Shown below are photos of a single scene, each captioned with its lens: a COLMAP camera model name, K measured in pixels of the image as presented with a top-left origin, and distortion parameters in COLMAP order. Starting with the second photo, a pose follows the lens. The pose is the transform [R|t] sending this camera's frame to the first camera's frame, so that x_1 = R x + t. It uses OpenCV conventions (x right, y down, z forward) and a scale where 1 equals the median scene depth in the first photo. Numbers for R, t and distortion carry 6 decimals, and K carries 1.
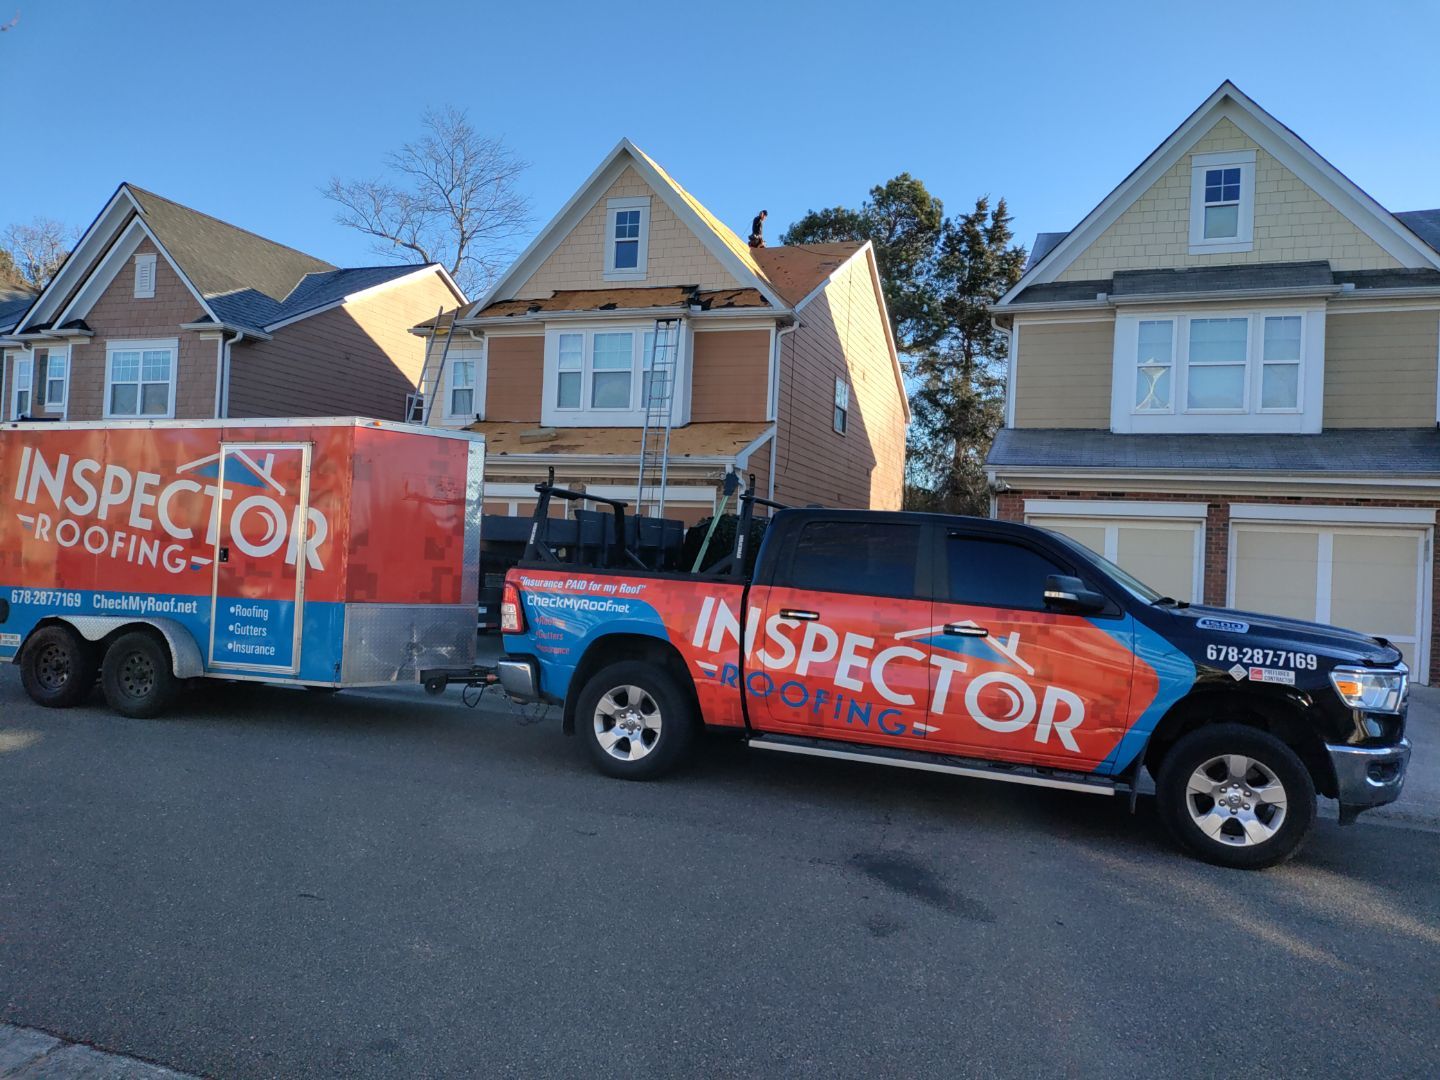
lens RADIAL K [[1047.8, 0, 714.8], [0, 1047.8, 541.9], [0, 0, 1]] dist [0.073260, -0.130058]
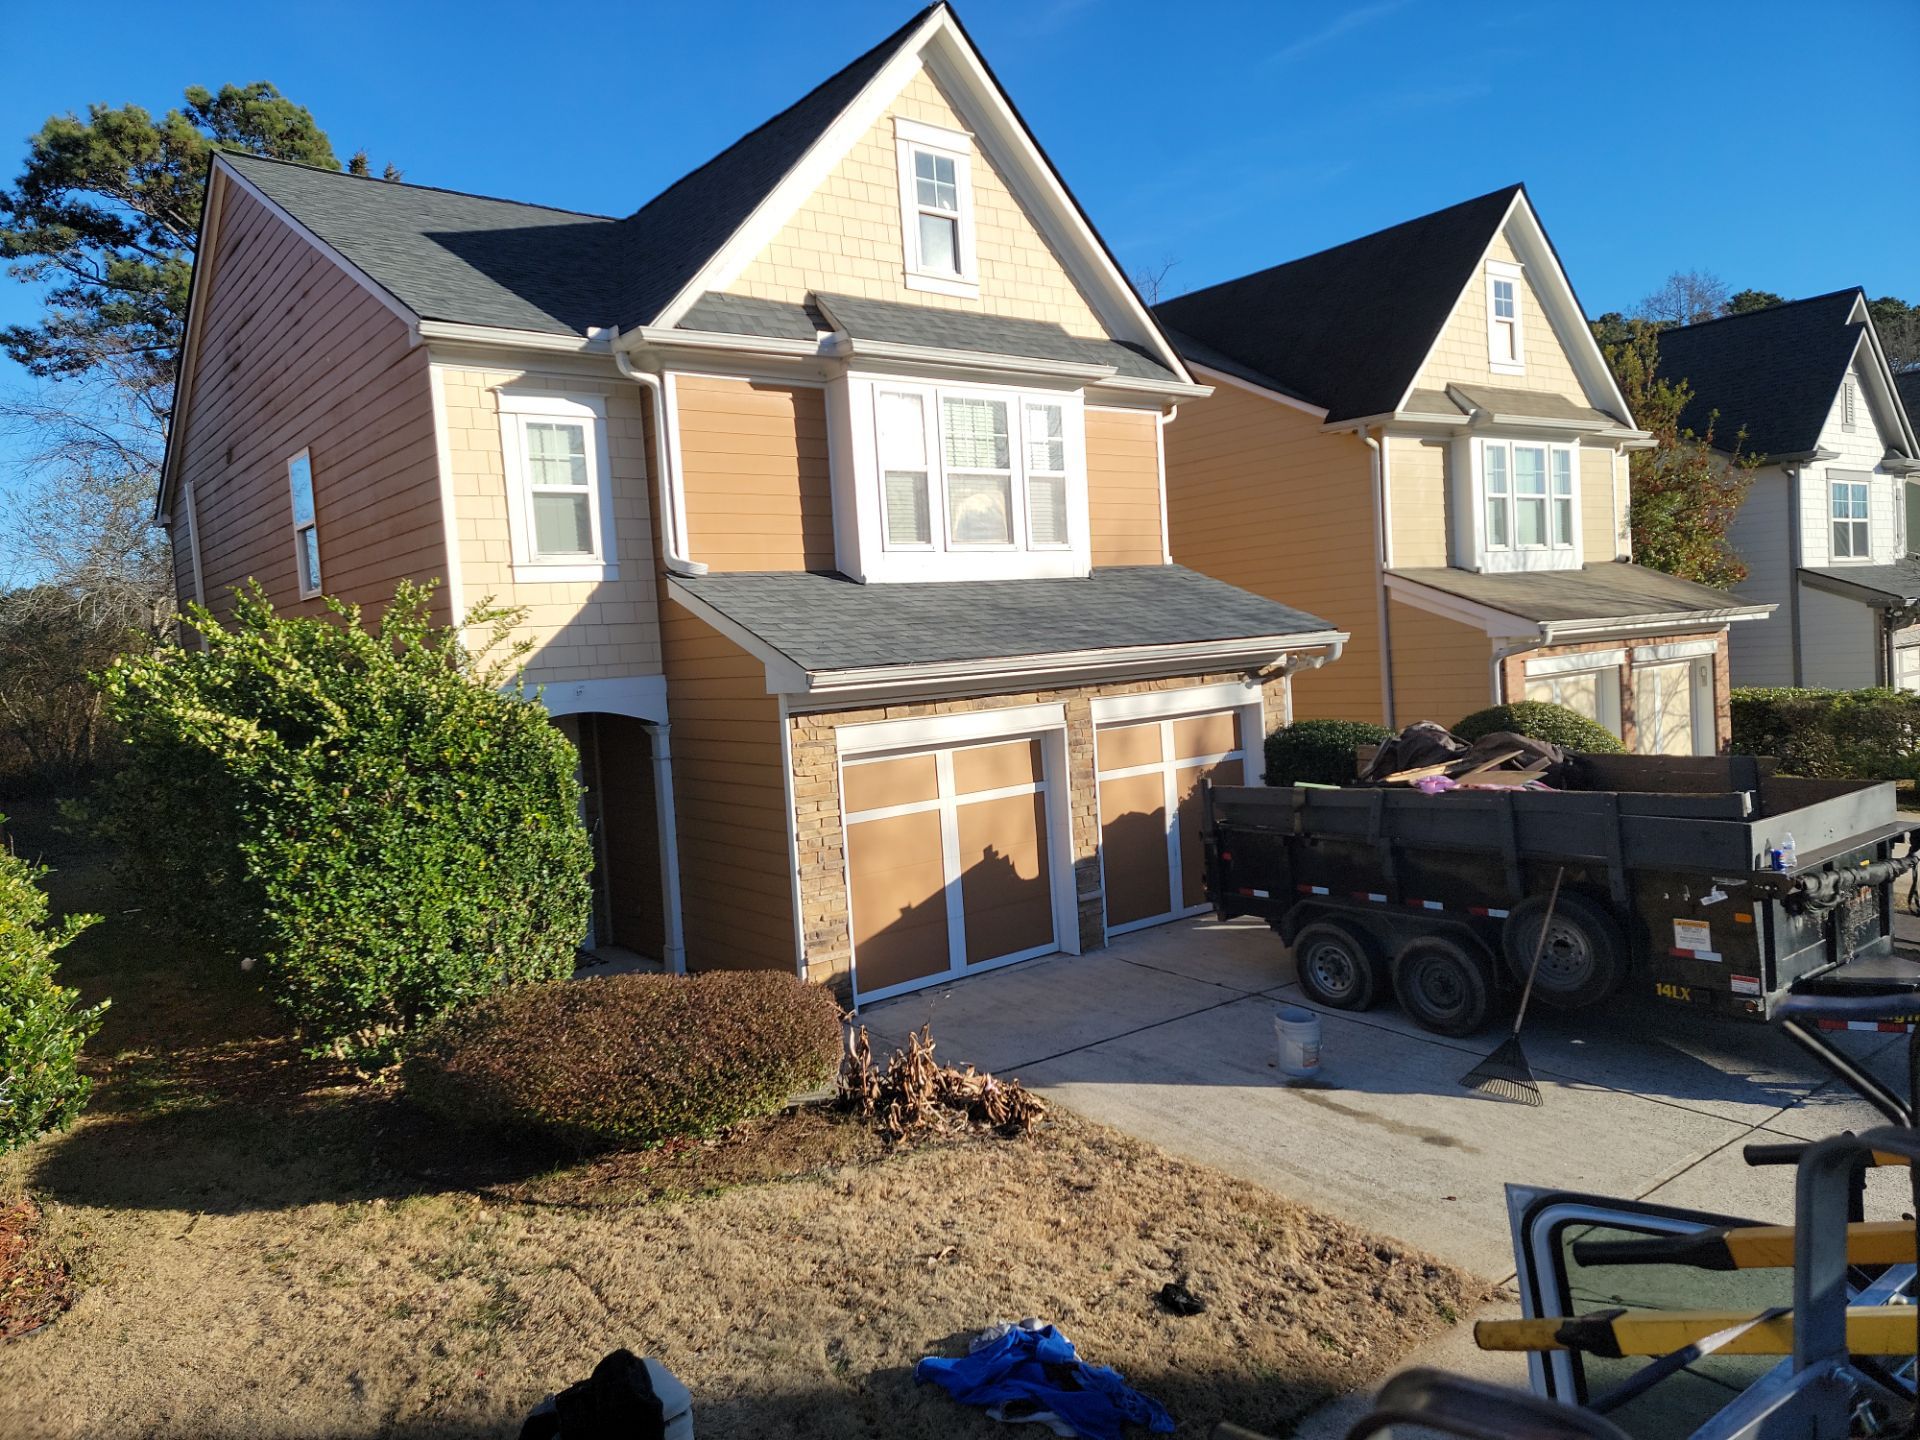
lens RADIAL K [[1309.9, 0, 950.7], [0, 1309.9, 719.3], [0, 0, 1]] dist [0.074874, -0.065173]
pose [[0.526919, -0.127553, 0.840289, -0.633521], [0.073948, 0.991805, 0.104182, -0.104868], [-0.846692, 0.007242, 0.532034, 0.632038]]
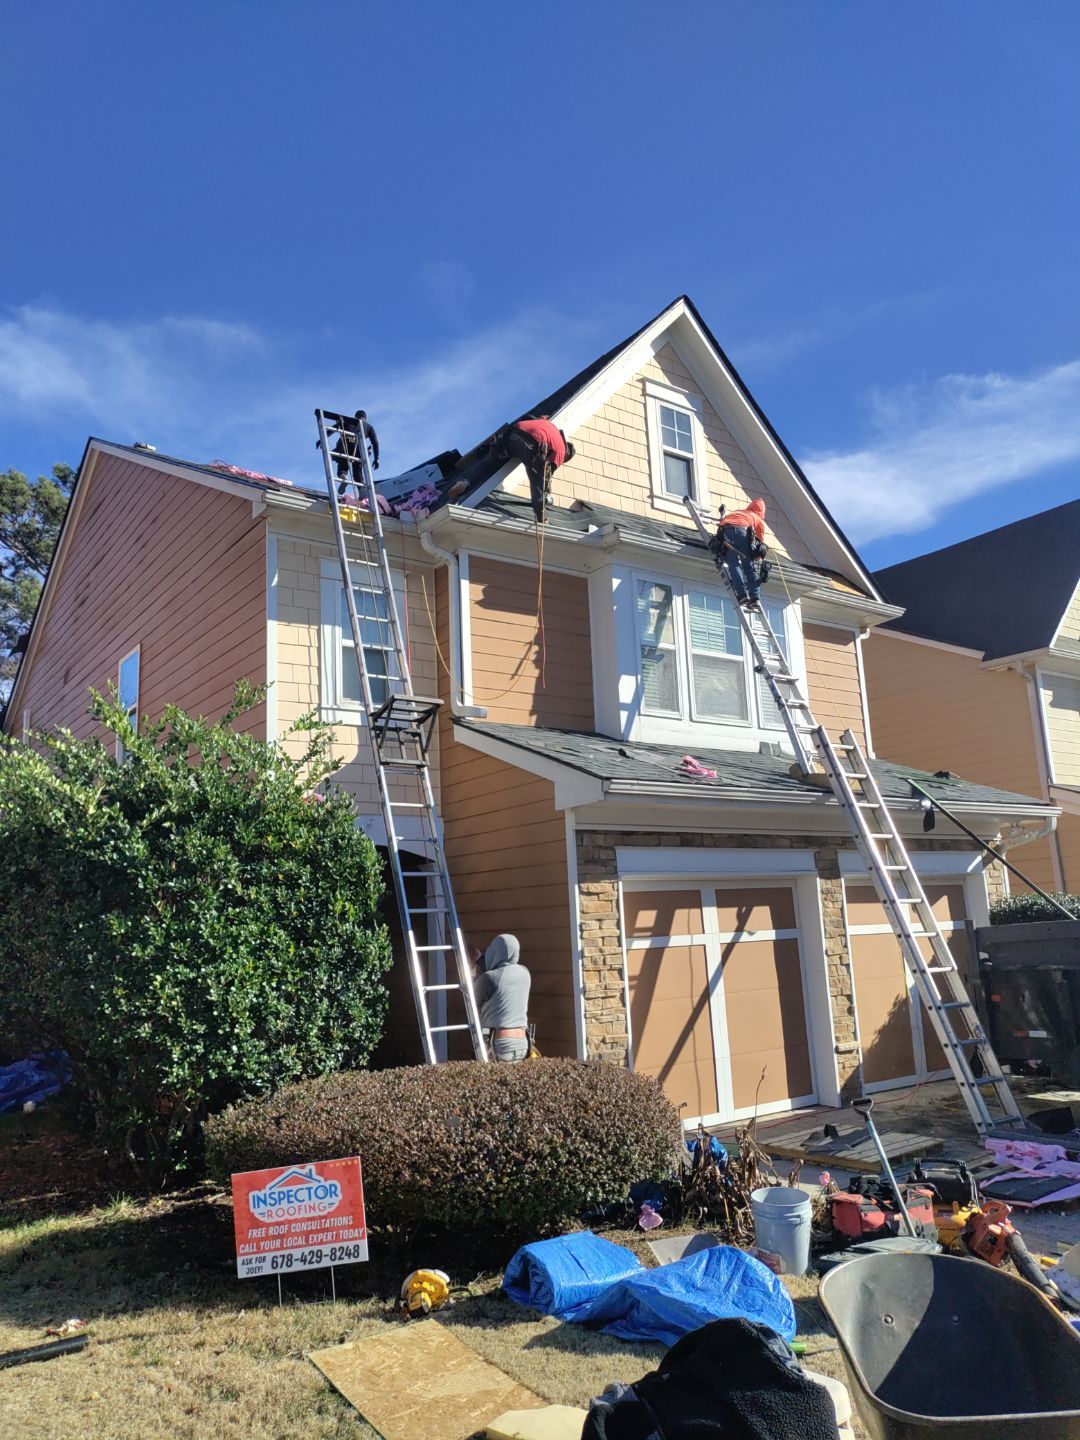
lens RADIAL K [[1047.8, 0, 531.3], [0, 1047.8, 723.3], [0, 0, 1]] dist [0.073260, -0.130058]
pose [[0.566531, 0.091401, 0.818955, -0.603757], [0.056168, 0.987235, -0.149038, -0.041600], [-0.822124, 0.130434, 0.554166, 0.725191]]
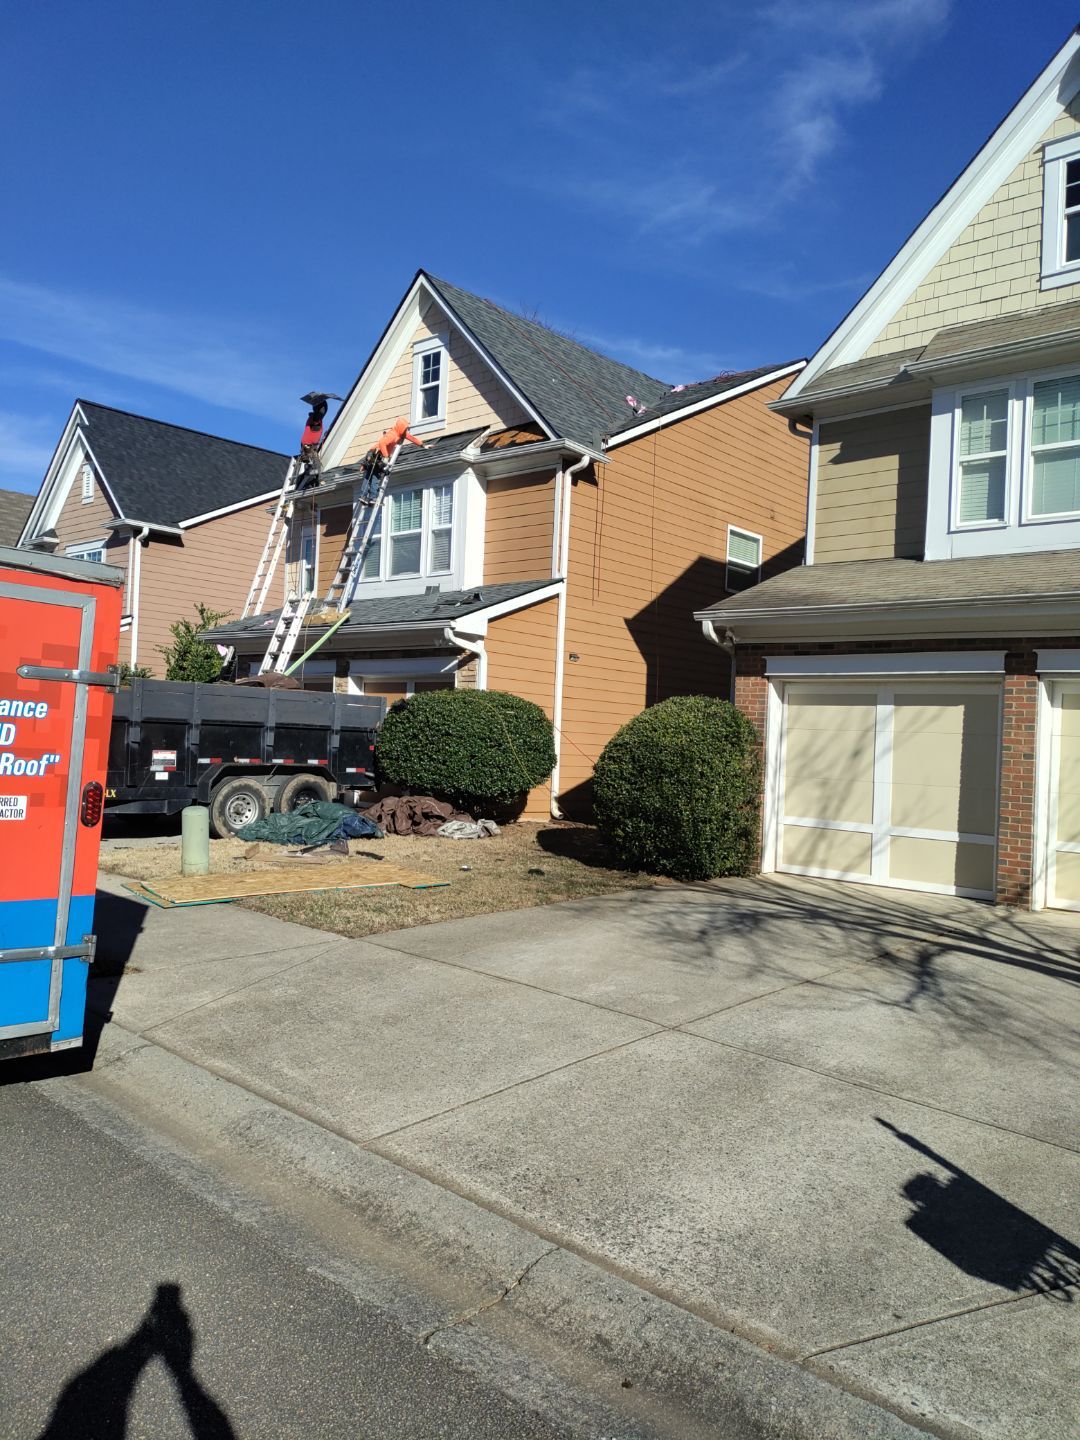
lens RADIAL K [[1052.1, 0, 540.6], [0, 1052.1, 733.2], [0, 0, 1]] dist [0.041565, -0.108622]
pose [[0.928300, -0.004899, -0.371799, 0.319971], [0.001204, 0.999948, -0.010167, 0.014624], [0.371830, 0.008991, 0.928257, 0.206534]]
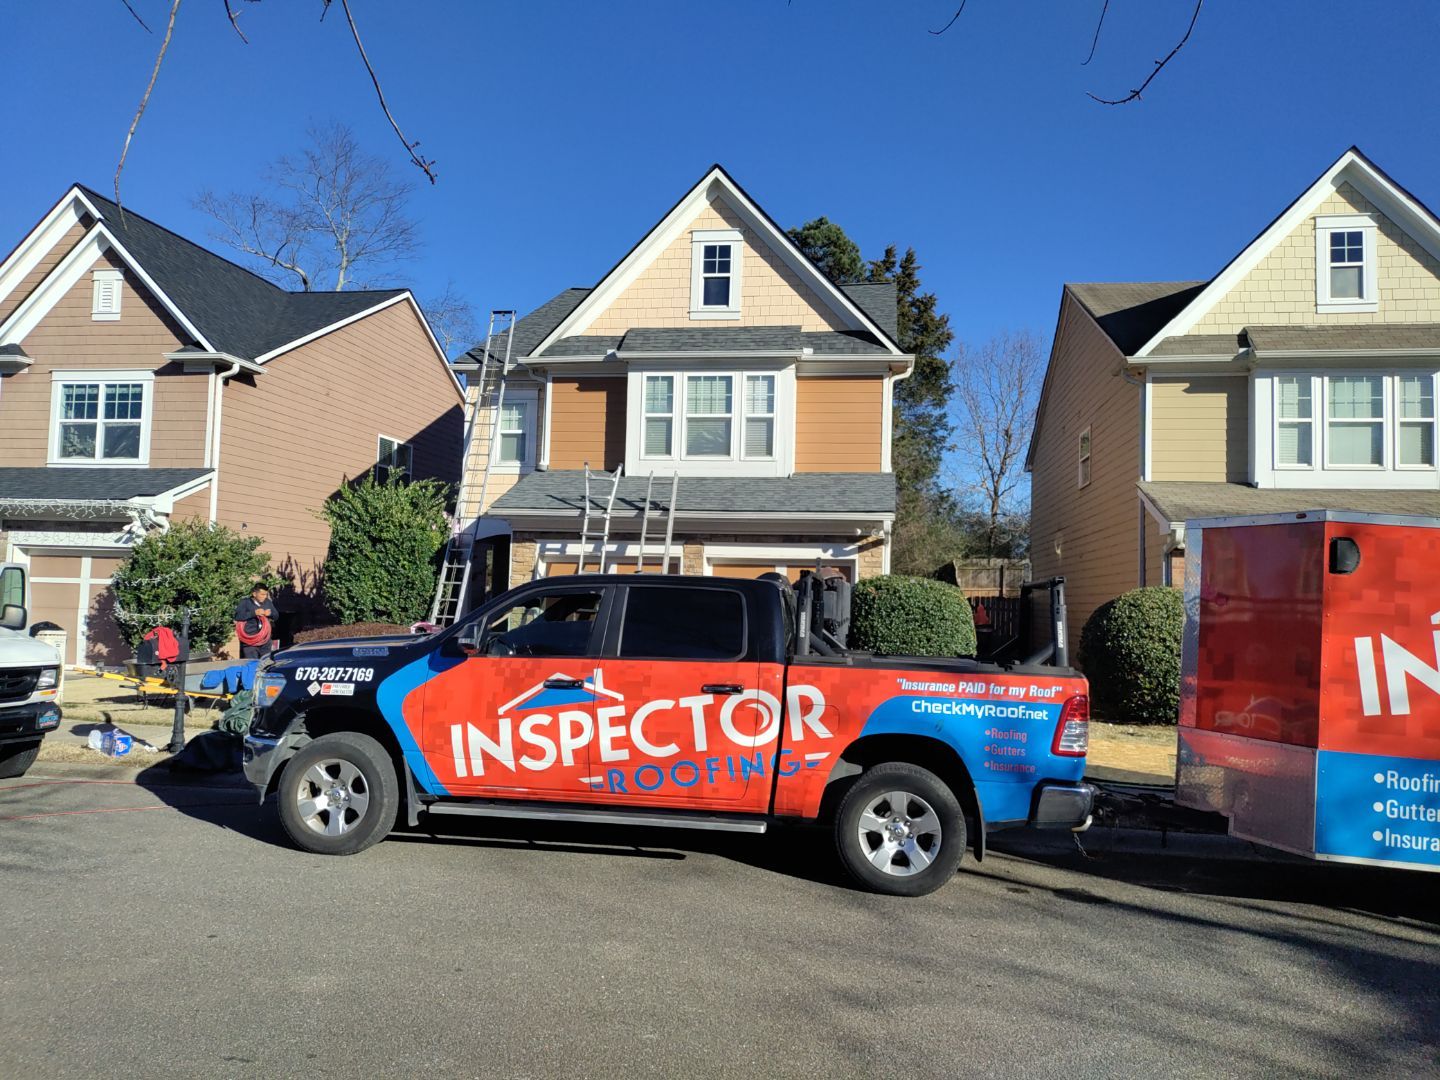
lens RADIAL K [[1008.9, 0, 718.4], [0, 1008.9, 546.5], [0, 0, 1]] dist [0.064774, -0.094691]
pose [[0.979372, -0.014364, 0.201553, -0.256979], [0.018191, 0.999687, -0.017148, -0.031827], [-0.201243, 0.020461, 0.979328, 0.126466]]
